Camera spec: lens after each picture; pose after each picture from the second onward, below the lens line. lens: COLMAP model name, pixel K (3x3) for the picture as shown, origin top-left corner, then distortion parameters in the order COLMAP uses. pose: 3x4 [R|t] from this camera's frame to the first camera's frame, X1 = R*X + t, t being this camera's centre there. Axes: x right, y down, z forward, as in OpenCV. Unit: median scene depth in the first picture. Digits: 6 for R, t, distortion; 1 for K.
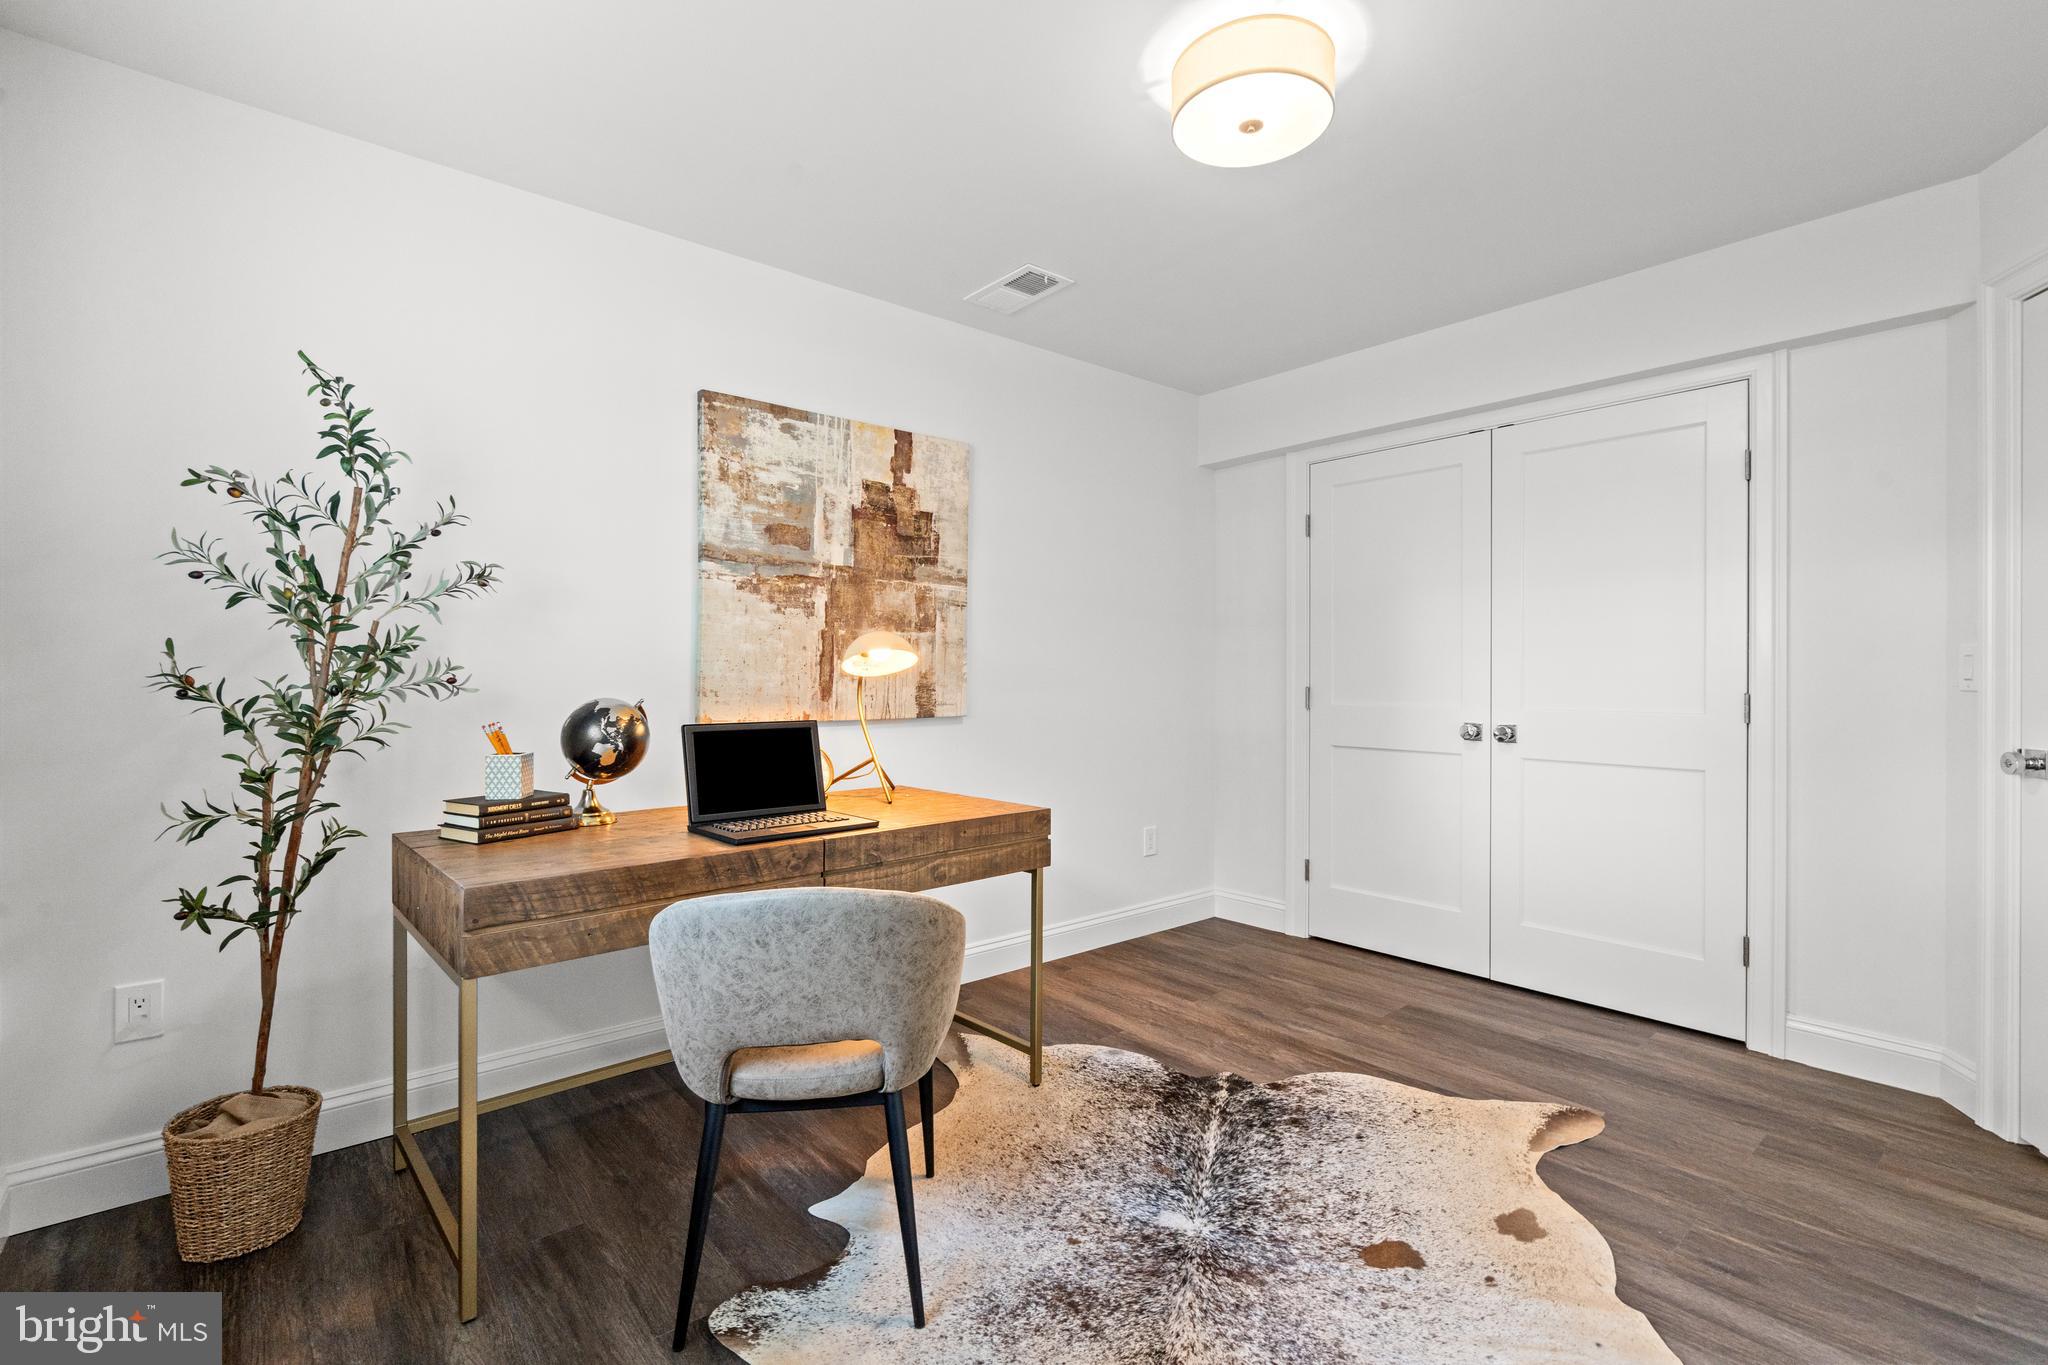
lens RADIAL K [[928.4, 0, 1013.8], [0, 928.4, 674.8], [0, 0, 1]] dist [-0.001319, 0.000935]
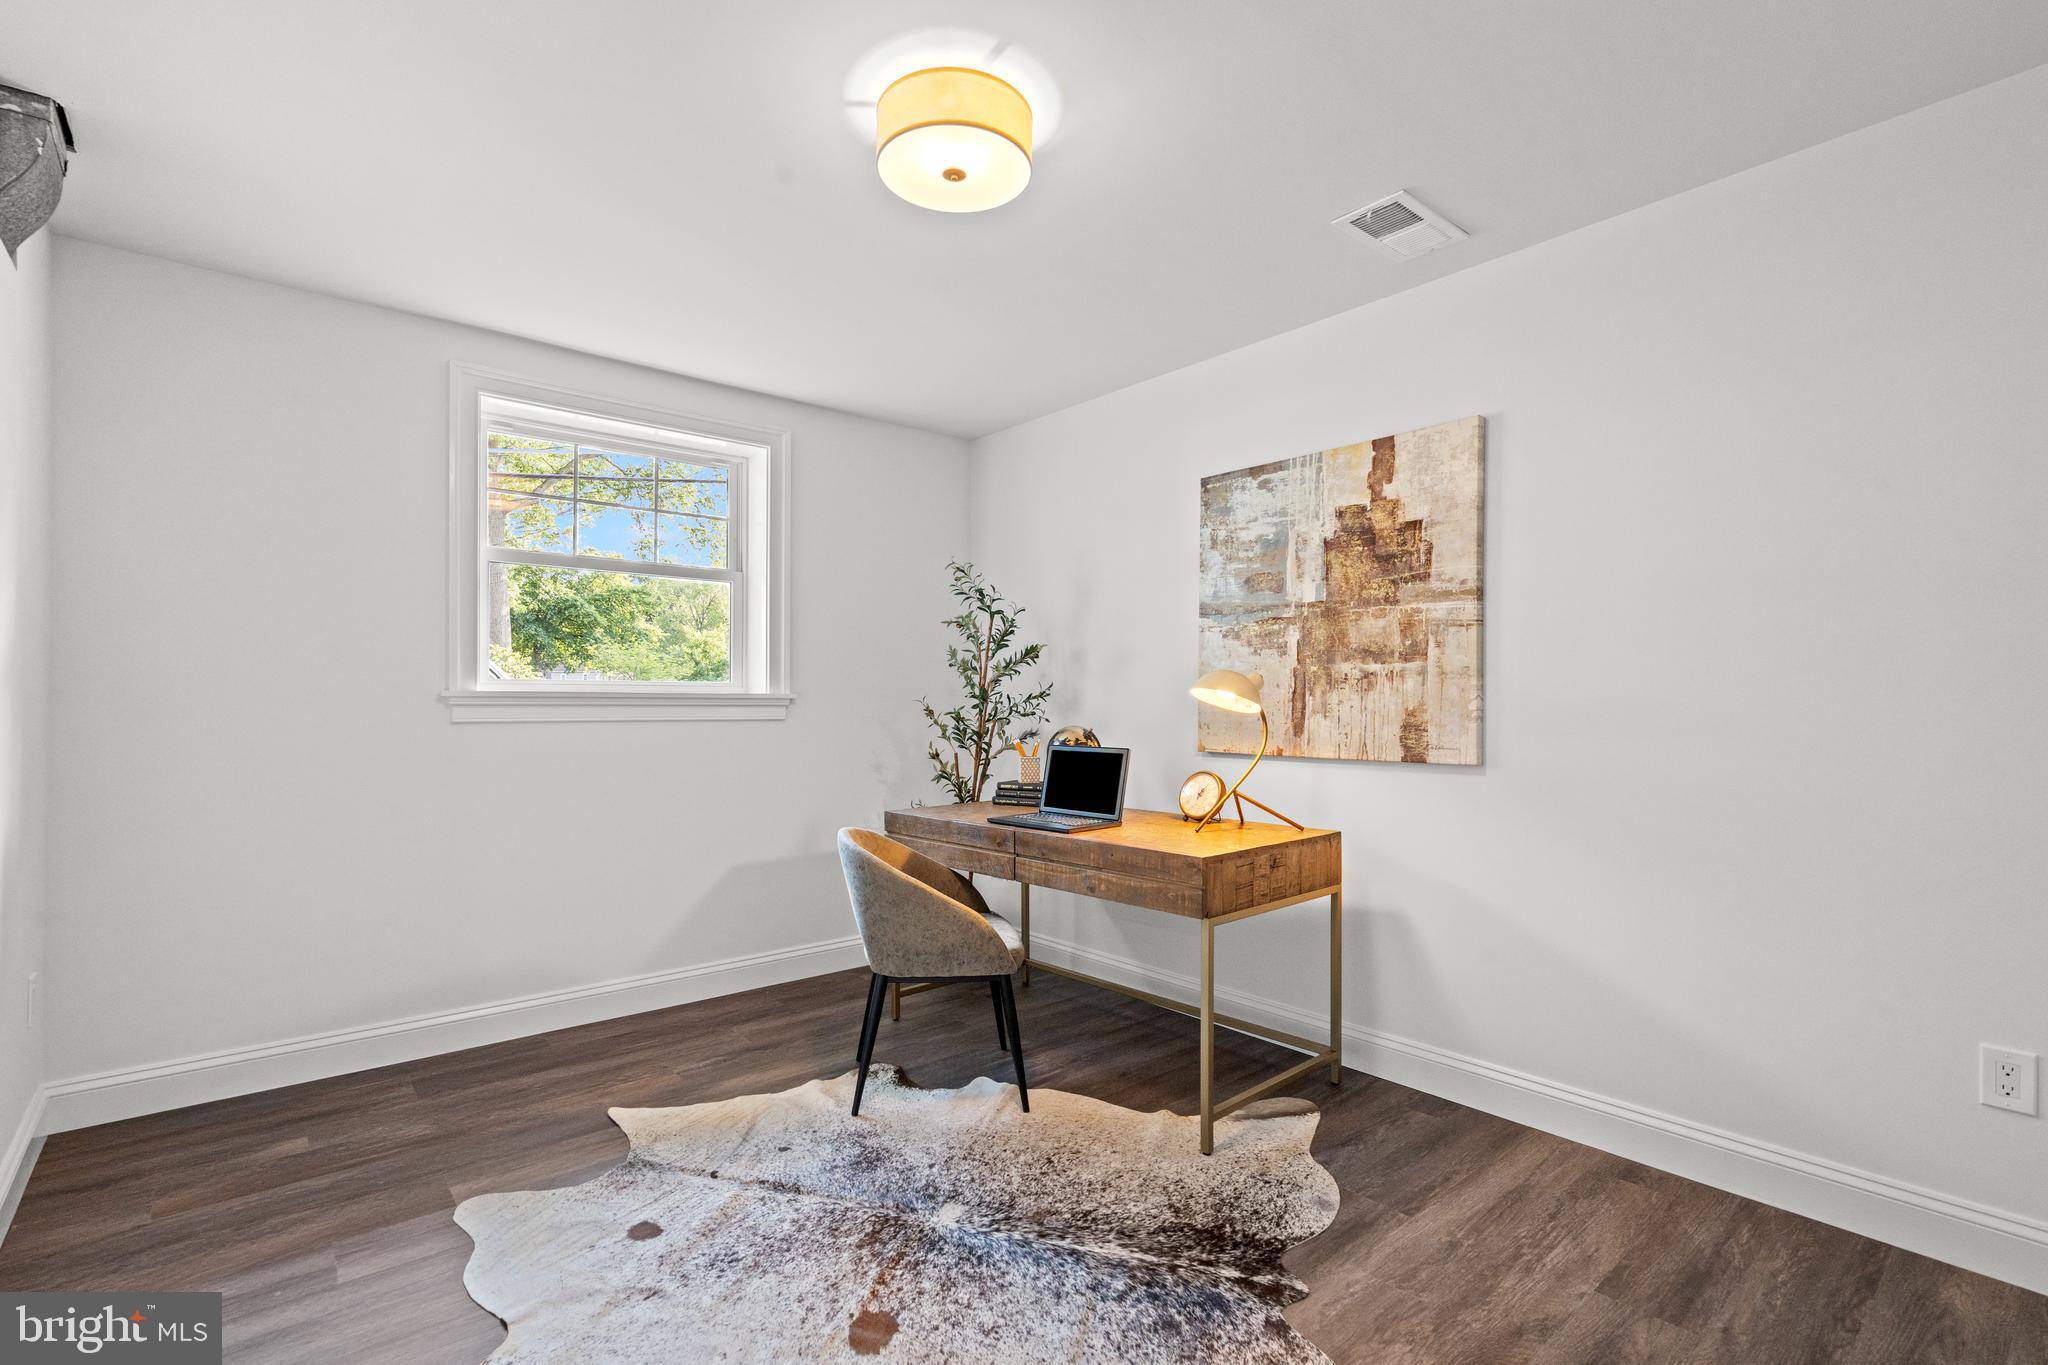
lens RADIAL K [[928.4, 0, 1014.4], [0, 928.4, 697.3], [0, 0, 1]] dist [-0.001319, 0.000935]
pose [[-0.000996, -0.004734, -0.999988, 0.817686], [0.001462, 0.999988, -0.004736, -0.011050], [0.999998, -0.001467, -0.000989, 0.687688]]
